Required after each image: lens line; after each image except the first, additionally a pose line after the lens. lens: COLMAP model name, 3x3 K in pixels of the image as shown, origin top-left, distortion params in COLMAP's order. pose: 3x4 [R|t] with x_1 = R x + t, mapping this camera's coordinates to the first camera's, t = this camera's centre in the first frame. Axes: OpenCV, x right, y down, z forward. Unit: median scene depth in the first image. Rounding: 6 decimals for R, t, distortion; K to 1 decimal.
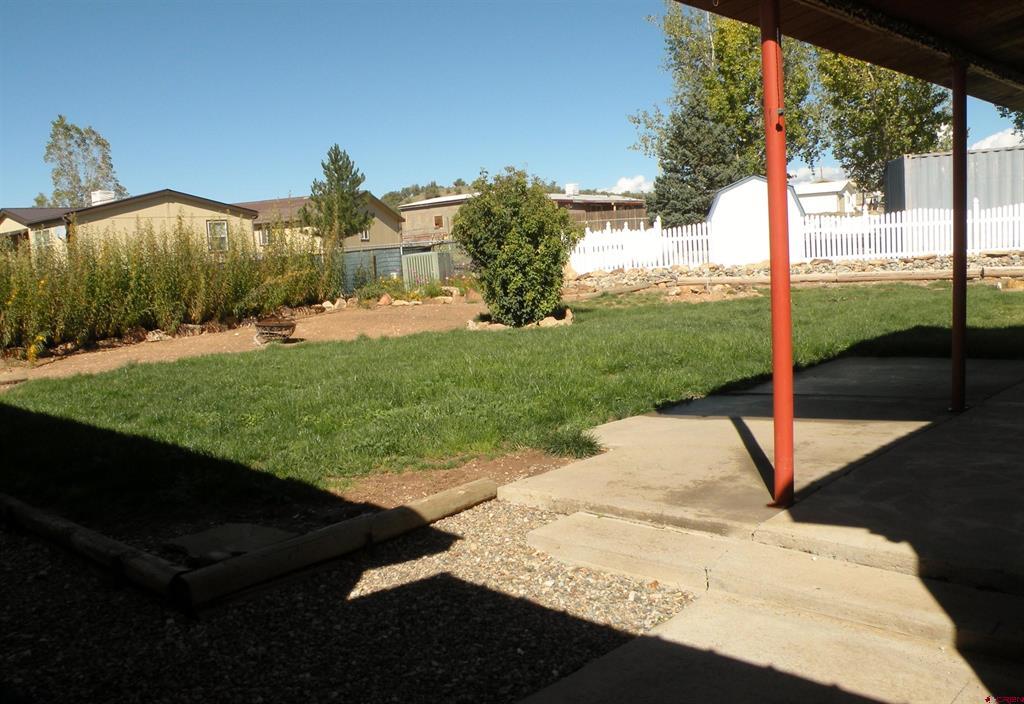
lens RADIAL K [[921.3, 0, 519.5], [0, 921.3, 350.0], [0, 0, 1]] dist [-0.119089, 0.063104]
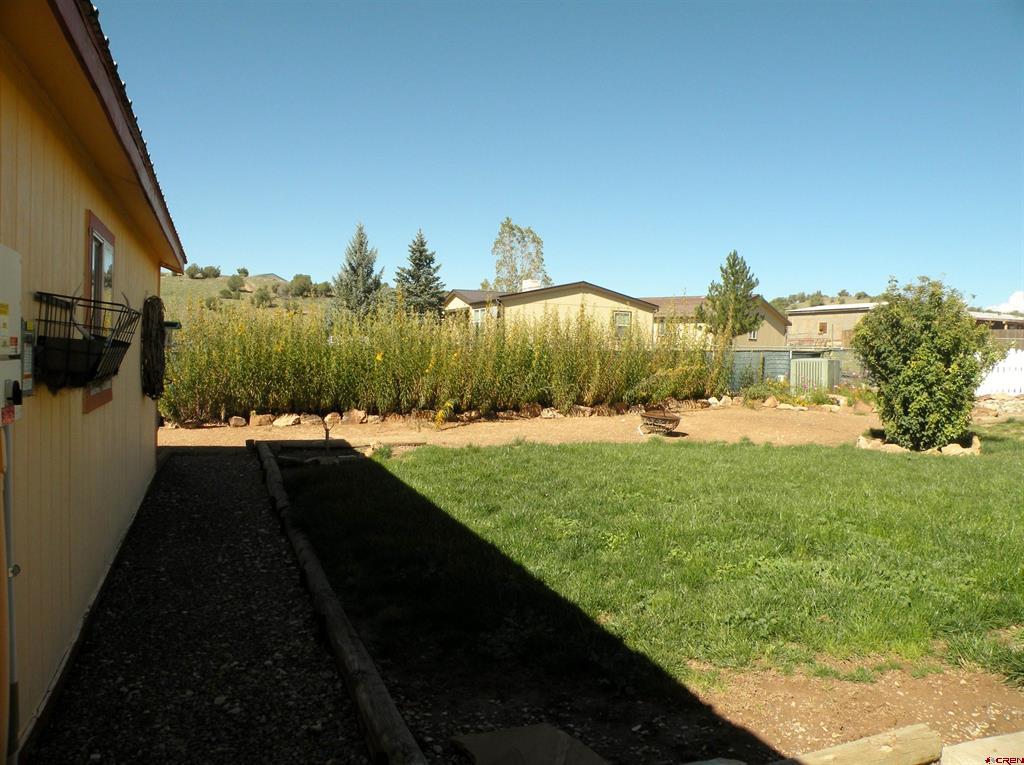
lens RADIAL K [[804.3, 0, 518.8], [0, 804.3, 380.4], [0, 0, 1]] dist [-0.135041, 0.065115]
pose [[0.898064, 0.096262, -0.429202, -0.028757], [-0.122801, 0.991831, -0.034500, -0.017498], [0.422375, 0.083690, 0.902549, 0.121296]]
